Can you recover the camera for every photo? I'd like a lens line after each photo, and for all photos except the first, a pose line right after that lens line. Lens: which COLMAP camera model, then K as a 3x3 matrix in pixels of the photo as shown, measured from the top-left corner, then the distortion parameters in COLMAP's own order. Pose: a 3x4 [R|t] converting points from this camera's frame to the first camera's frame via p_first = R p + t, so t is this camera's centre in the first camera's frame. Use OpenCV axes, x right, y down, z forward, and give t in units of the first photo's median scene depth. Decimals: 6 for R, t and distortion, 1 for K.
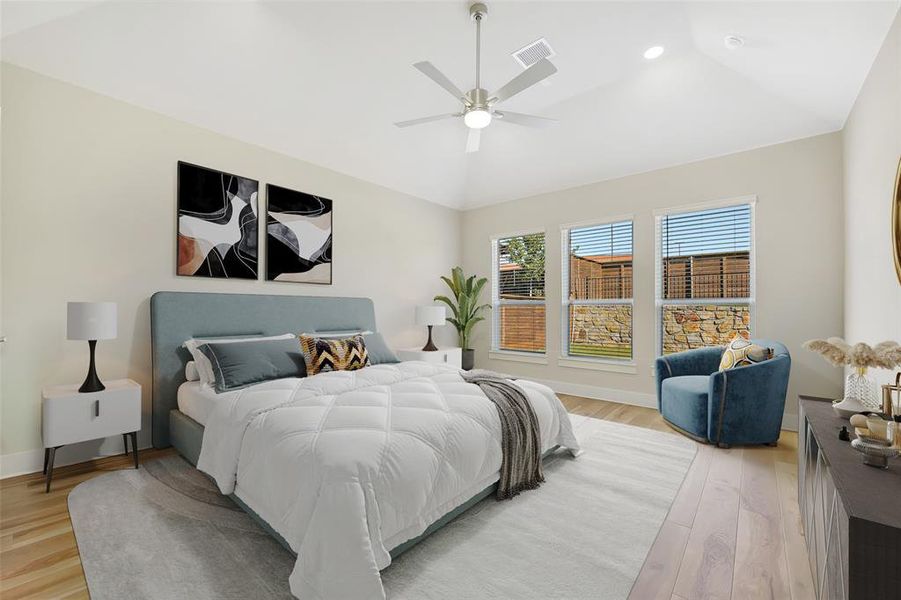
lens RADIAL K [[367.9, 0, 449.9], [0, 367.9, 303.4], [0, 0, 1]] dist [0.000298, -0.000026]
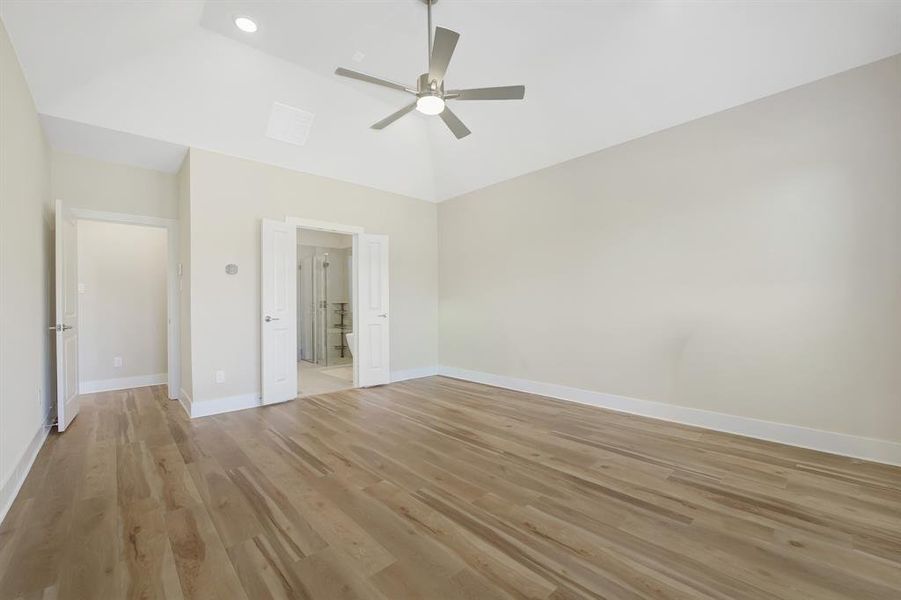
lens RADIAL K [[367.9, 0, 449.9], [0, 367.9, 303.4], [0, 0, 1]] dist [0.000298, -0.000026]
pose [[-0.122959, -0.005670, -0.992396, 0.264511], [0.027981, 0.999566, -0.009178, 0.007574], [0.992017, -0.028897, -0.122747, 0.297968]]
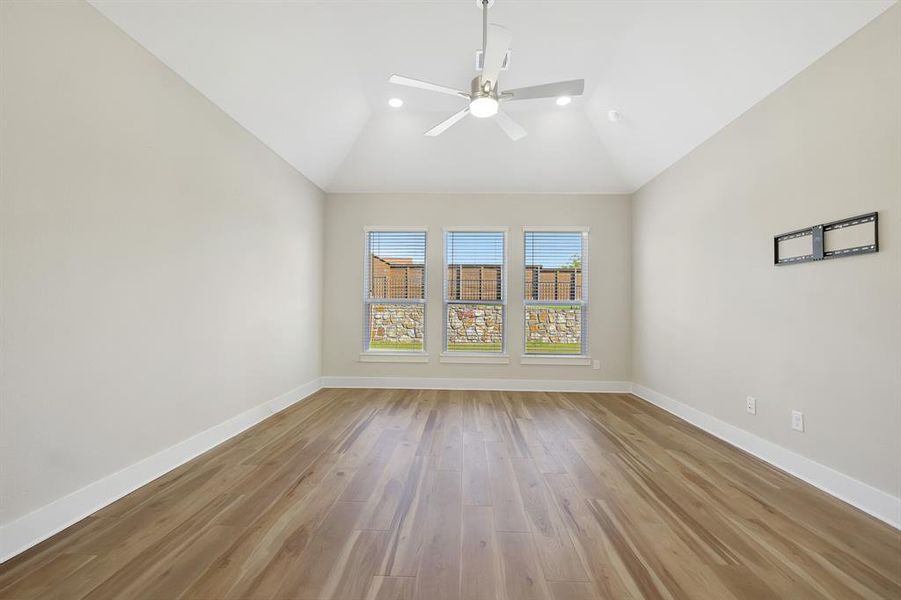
lens RADIAL K [[361.9, 0, 452.9], [0, 361.9, 302.8], [0, 0, 1]] dist [-0.000599, -0.000035]
pose [[0.782468, 0.014928, 0.622512, -0.142795], [-0.017386, 0.999847, -0.002122, 0.001574], [-0.622449, -0.009163, 0.782607, 0.082364]]
